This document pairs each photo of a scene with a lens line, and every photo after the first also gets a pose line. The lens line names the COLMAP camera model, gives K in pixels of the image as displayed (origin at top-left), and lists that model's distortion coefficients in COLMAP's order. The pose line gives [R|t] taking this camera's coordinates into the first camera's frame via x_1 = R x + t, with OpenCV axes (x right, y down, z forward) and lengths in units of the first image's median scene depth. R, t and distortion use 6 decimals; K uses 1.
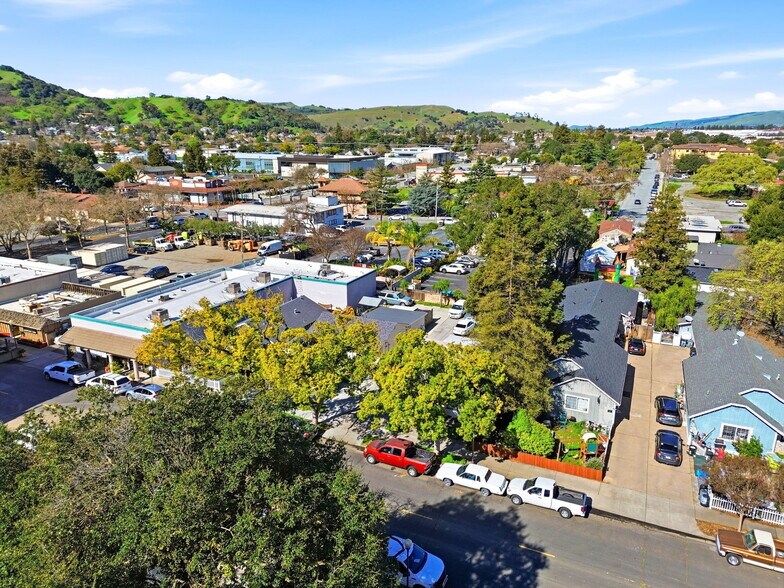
lens RADIAL K [[553.2, 0, 391.8], [0, 553.2, 295.8], [0, 0, 1]] dist [0.064003, -0.056514]
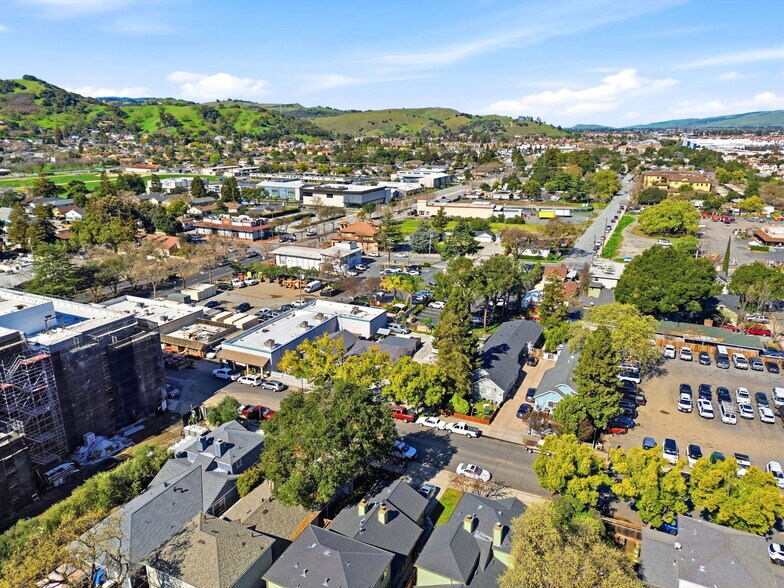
lens RADIAL K [[553.2, 0, 392.5], [0, 553.2, 290.1], [0, 0, 1]] dist [0.064003, -0.056514]
pose [[0.999962, 0.004786, -0.007283, -0.000544], [-0.004830, 0.999970, -0.005978, -0.081335], [0.007254, 0.006013, 0.999956, -0.516158]]
